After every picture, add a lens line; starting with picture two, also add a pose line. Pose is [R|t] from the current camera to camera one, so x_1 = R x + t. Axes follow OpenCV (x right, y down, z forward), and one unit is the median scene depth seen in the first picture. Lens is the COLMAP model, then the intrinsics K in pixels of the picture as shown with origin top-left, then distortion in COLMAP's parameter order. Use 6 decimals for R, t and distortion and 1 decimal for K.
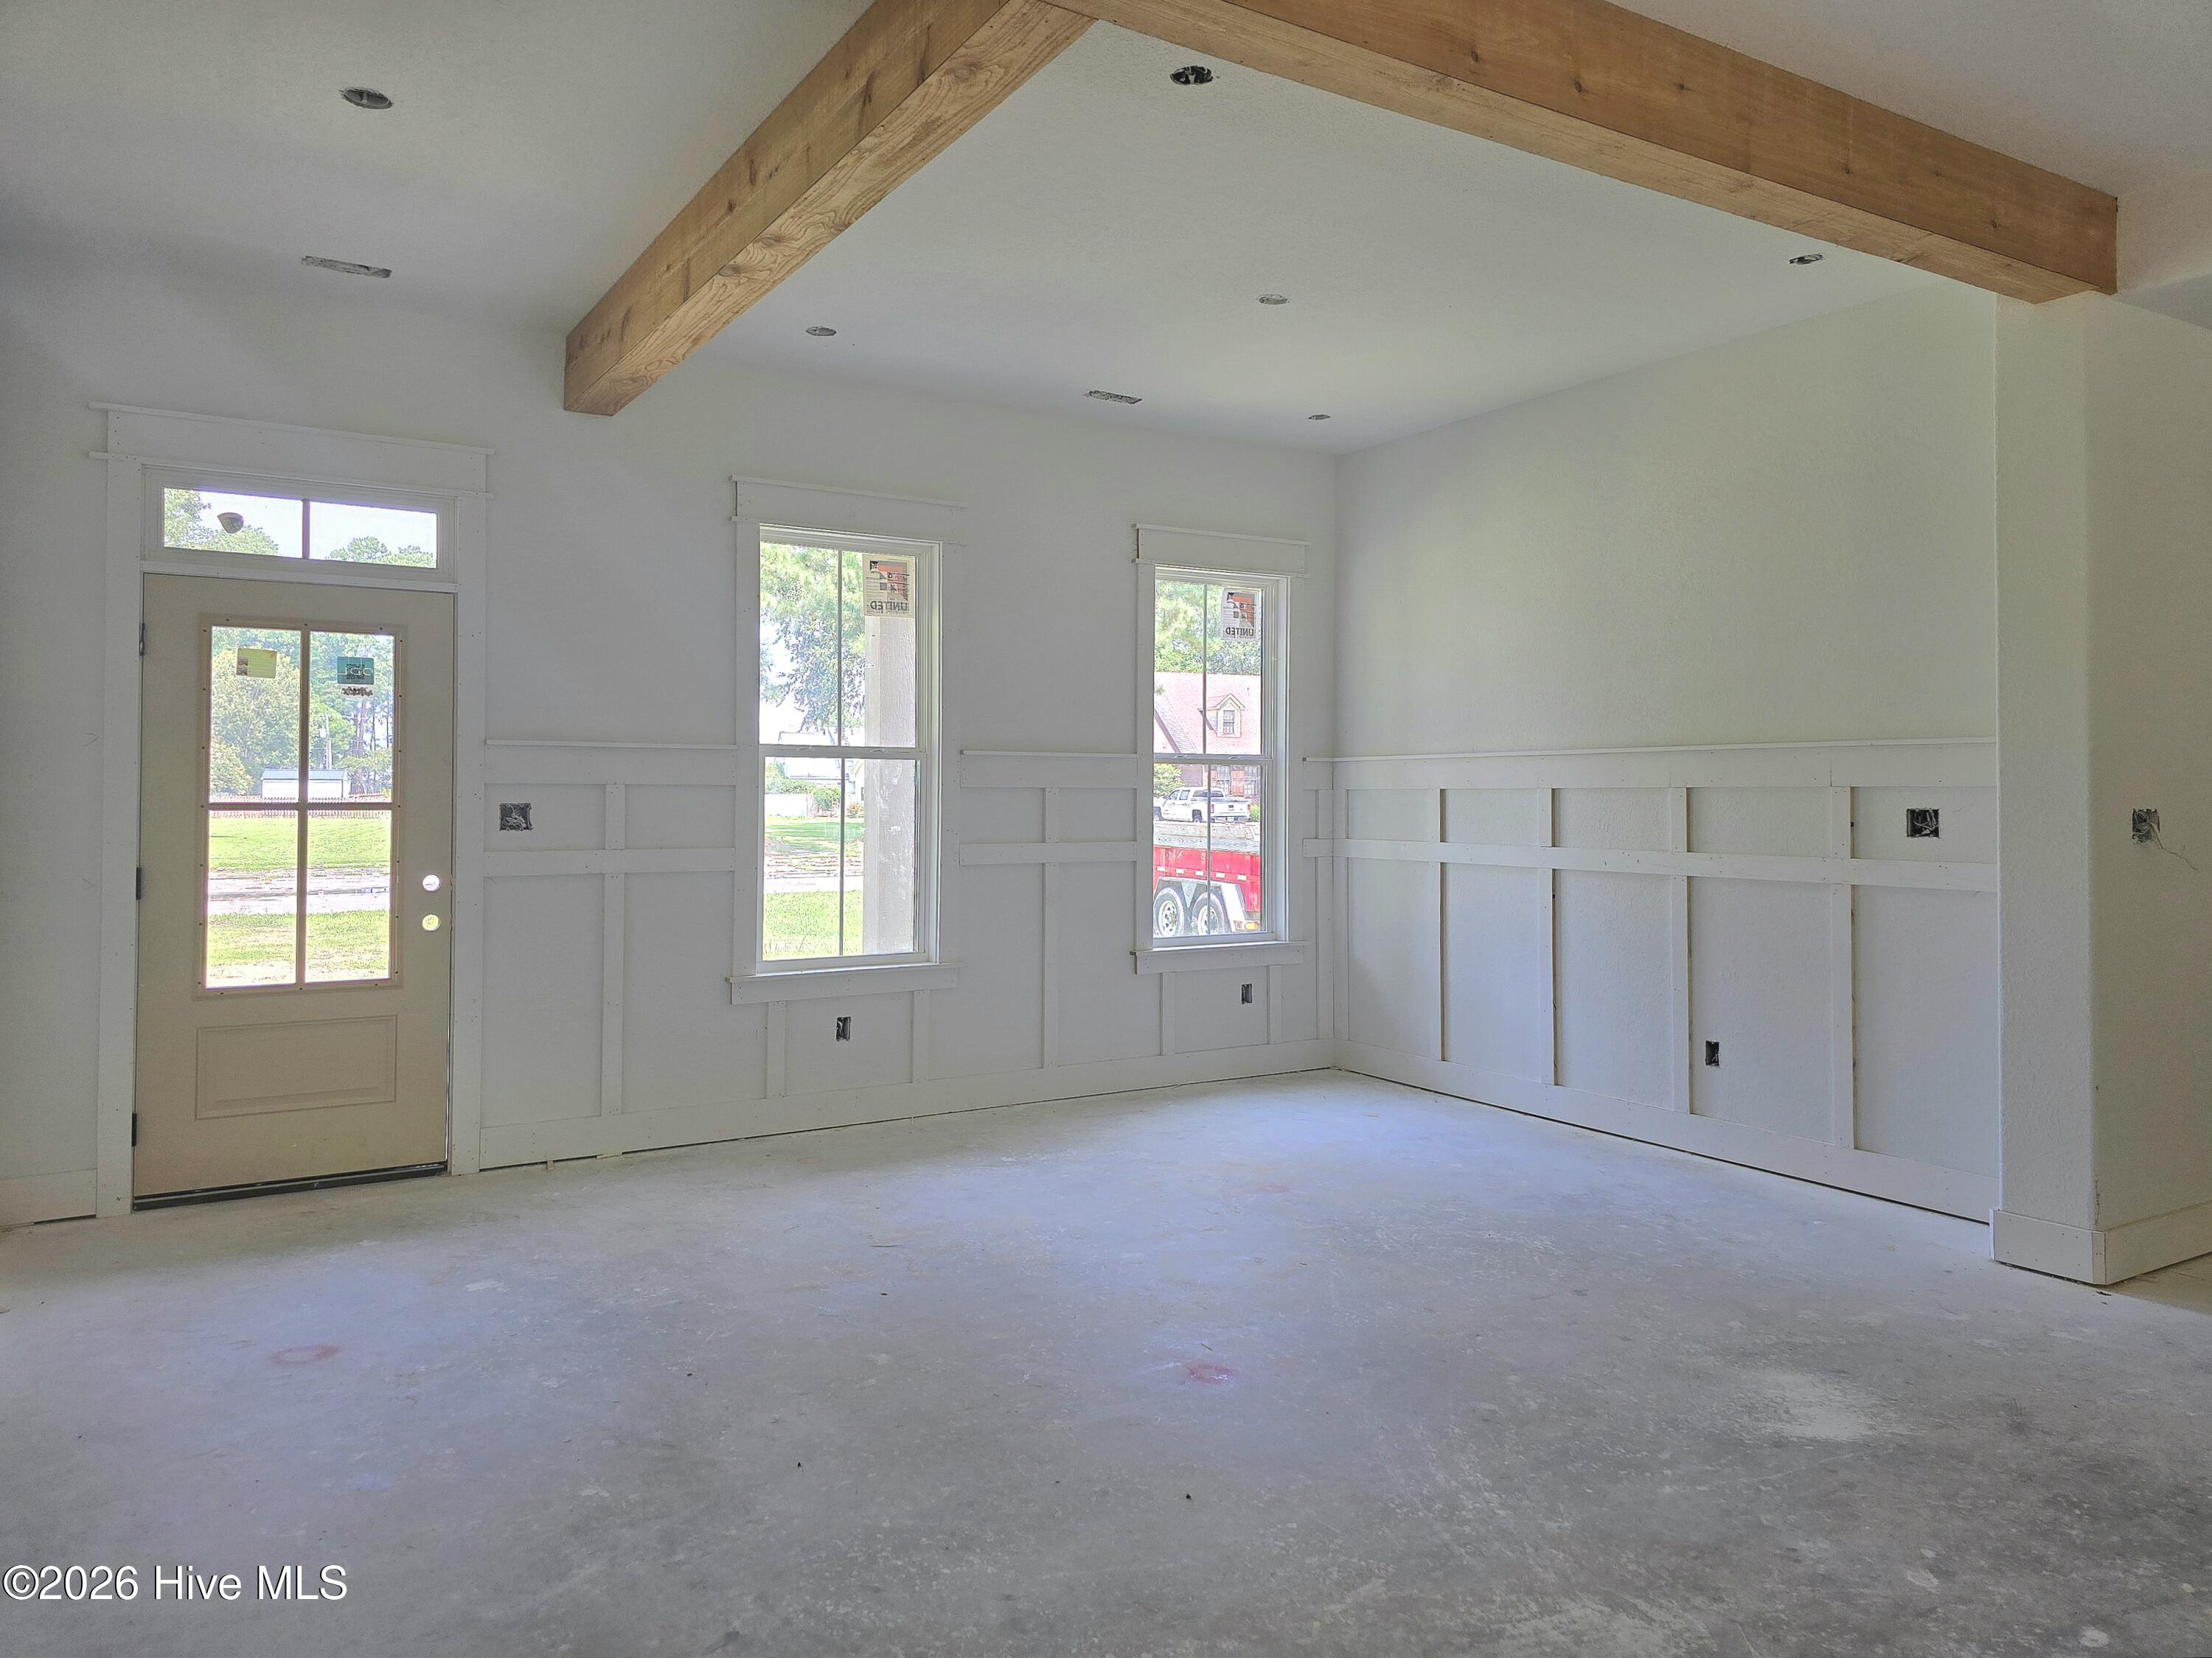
lens RADIAL K [[1496.4, 0, 1090.3], [0, 1496.4, 771.4], [0, 0, 1]] dist [0.084592, -0.086470]
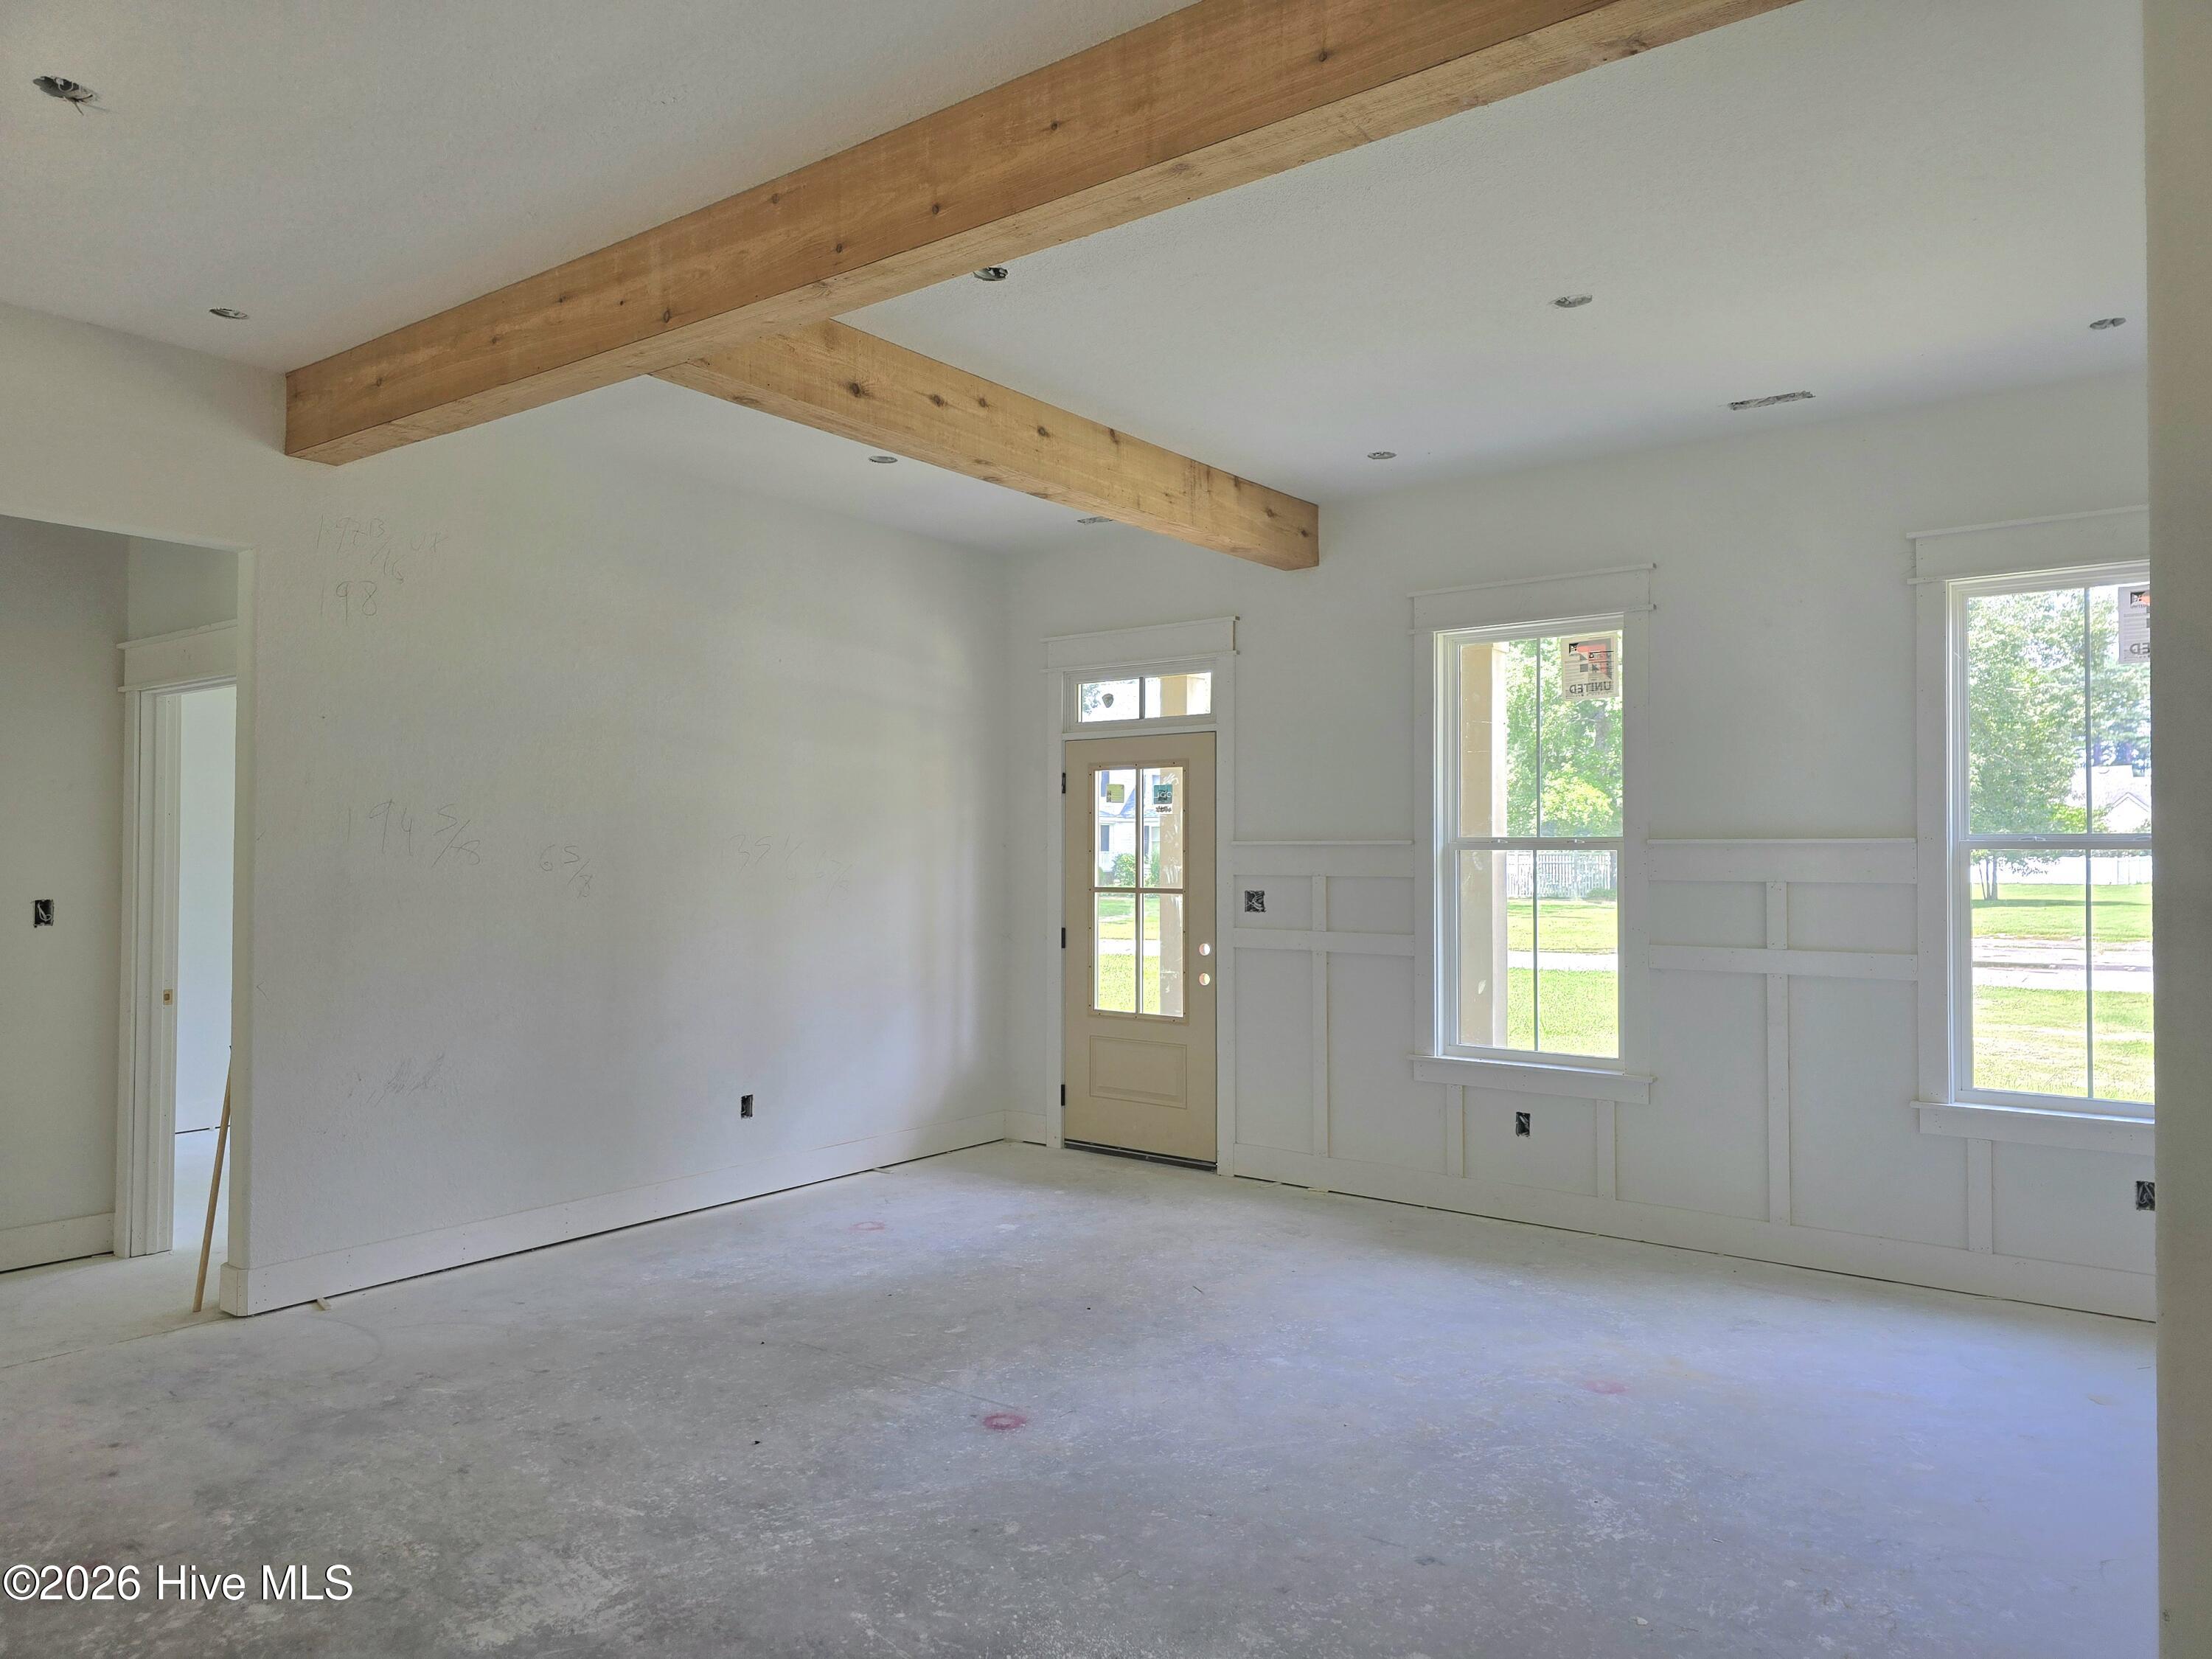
lens RADIAL K [[1482.4, 0, 1080.5], [0, 1482.4, 823.1], [0, 0, 1]] dist [0.059774, -0.060282]
pose [[0.364192, -0.022954, -0.931041, 0.743084], [0.018398, 0.999678, -0.017450, -0.017036], [0.931142, -0.010774, 0.364497, 0.425284]]
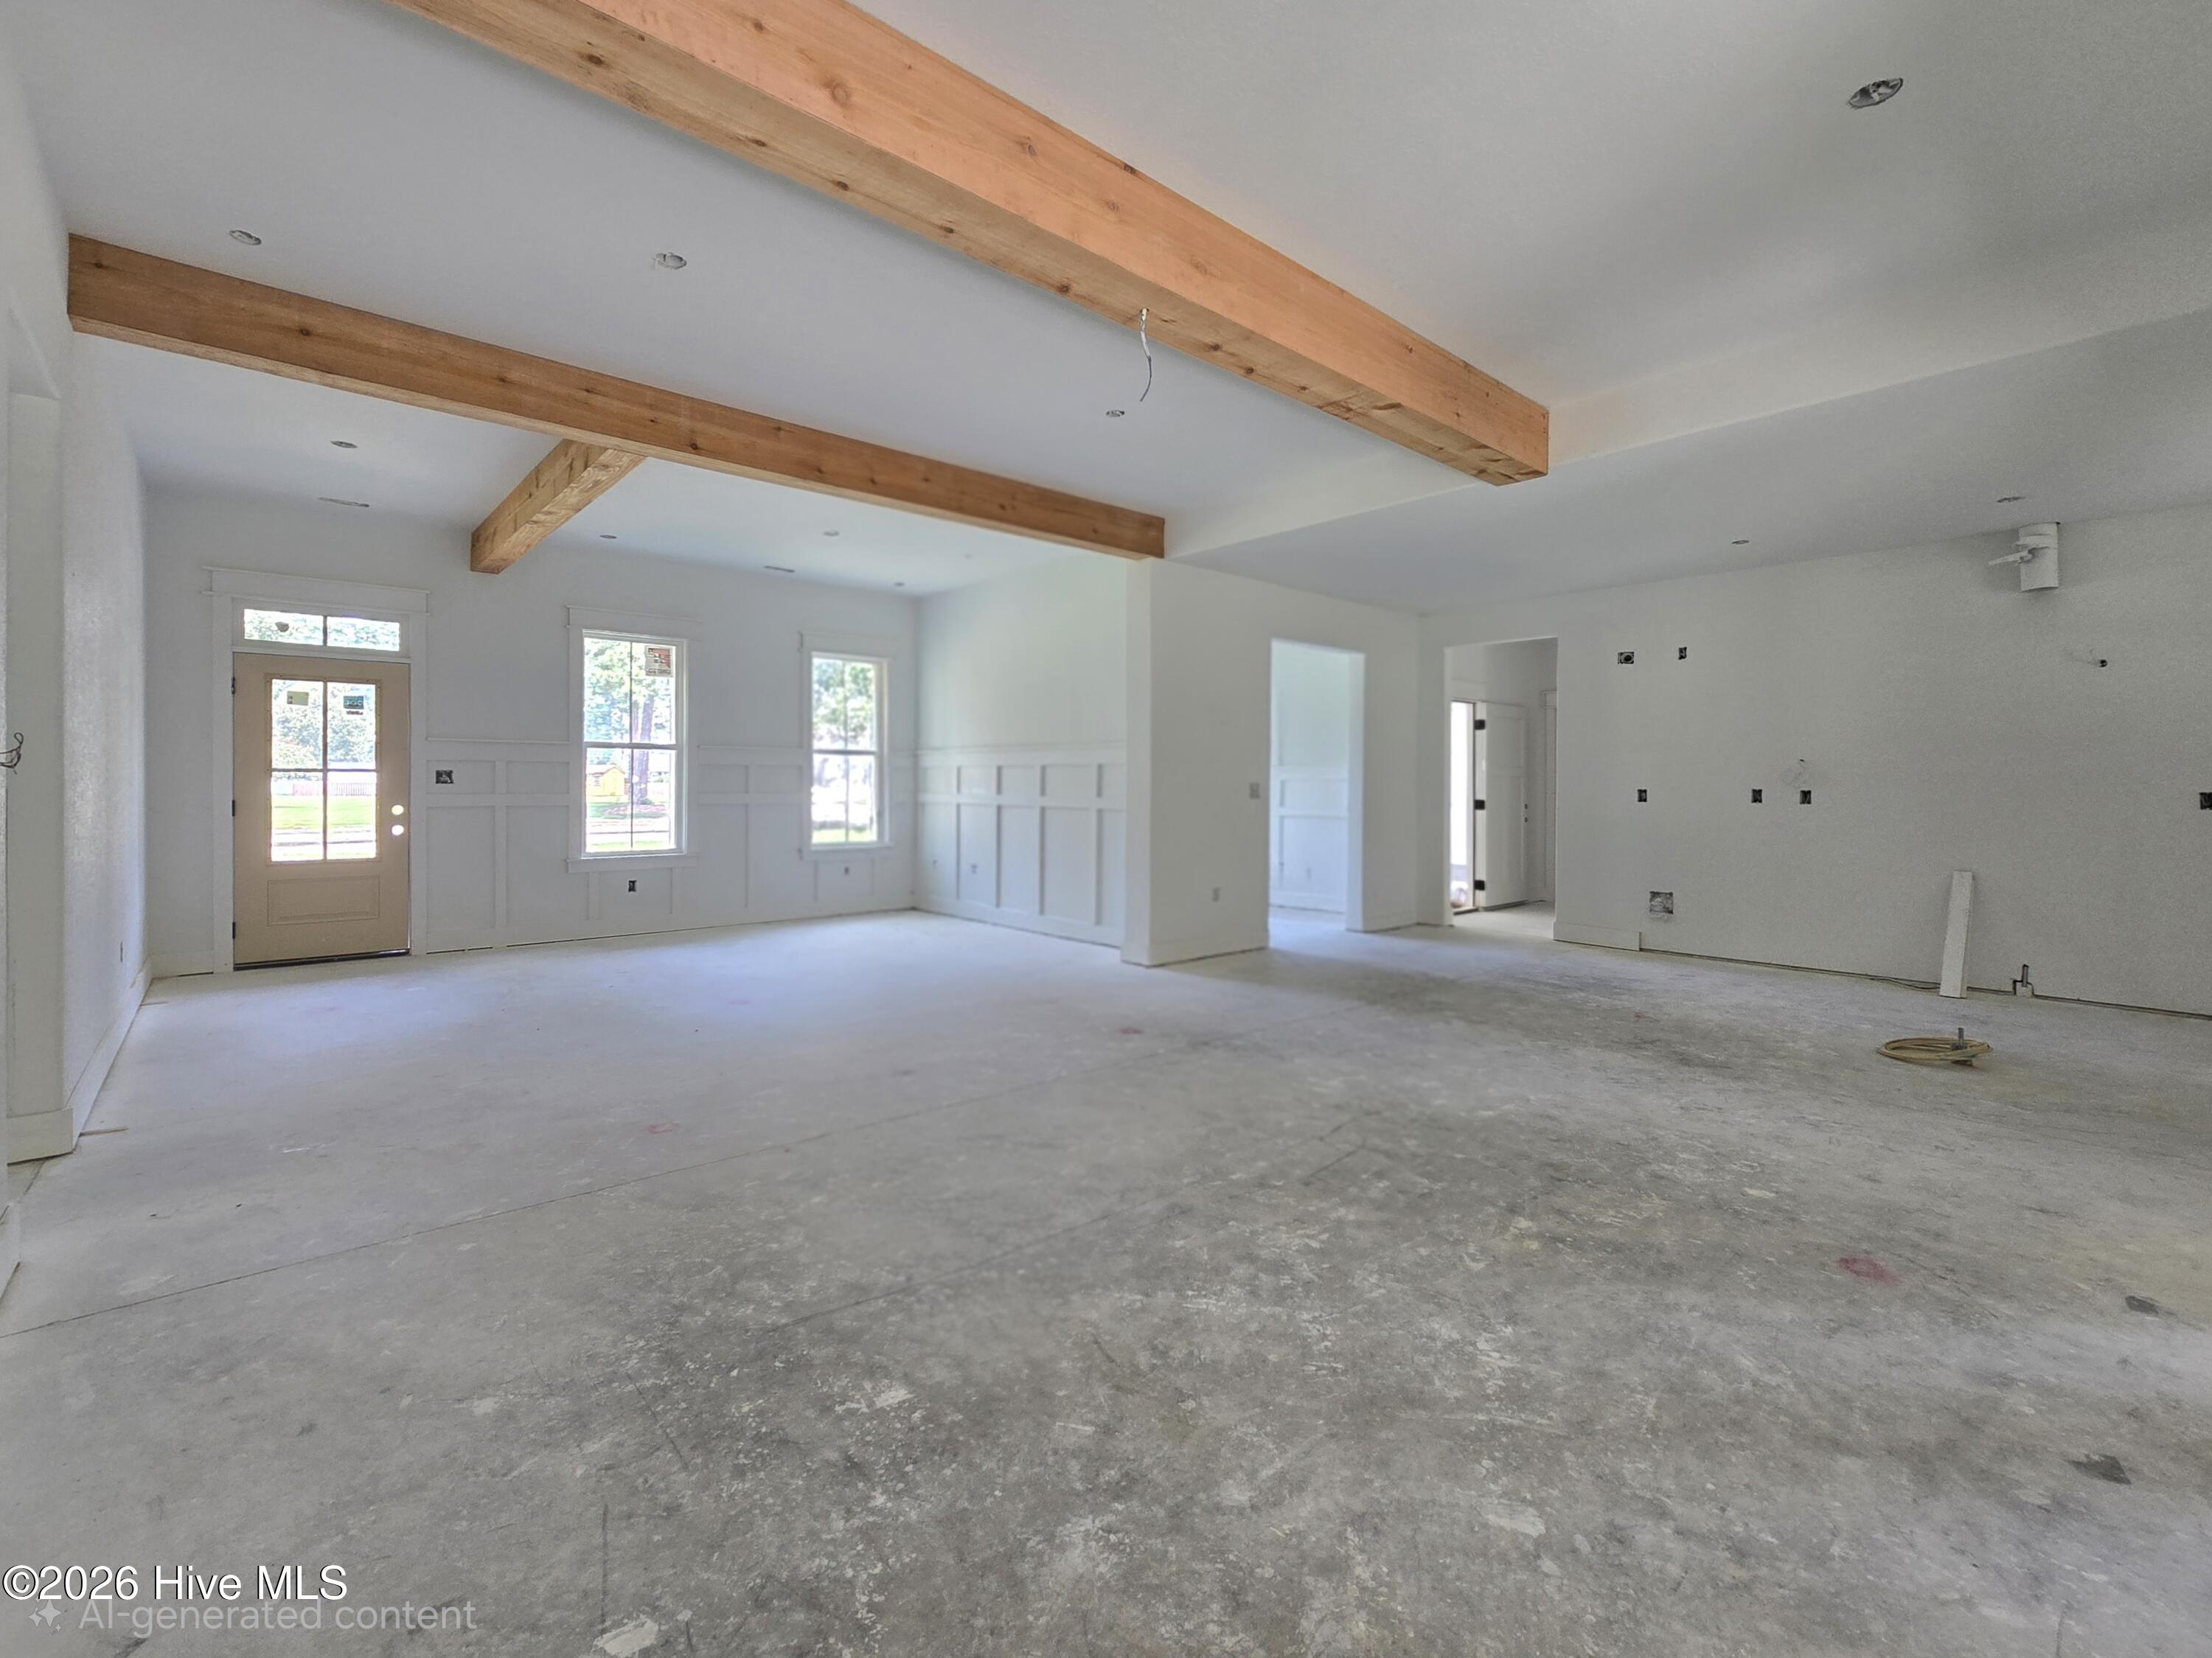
lens RADIAL K [[987.5, 0, 1118.4], [0, 987.5, 791.0], [0, 0, 1]] dist [-0.003821, -0.000108]
pose [[0.984076, 0.000277, 0.177745, 0.264359], [-0.005026, 0.999642, 0.026267, 0.010186], [-0.177675, -0.026742, 0.983726, -0.435269]]
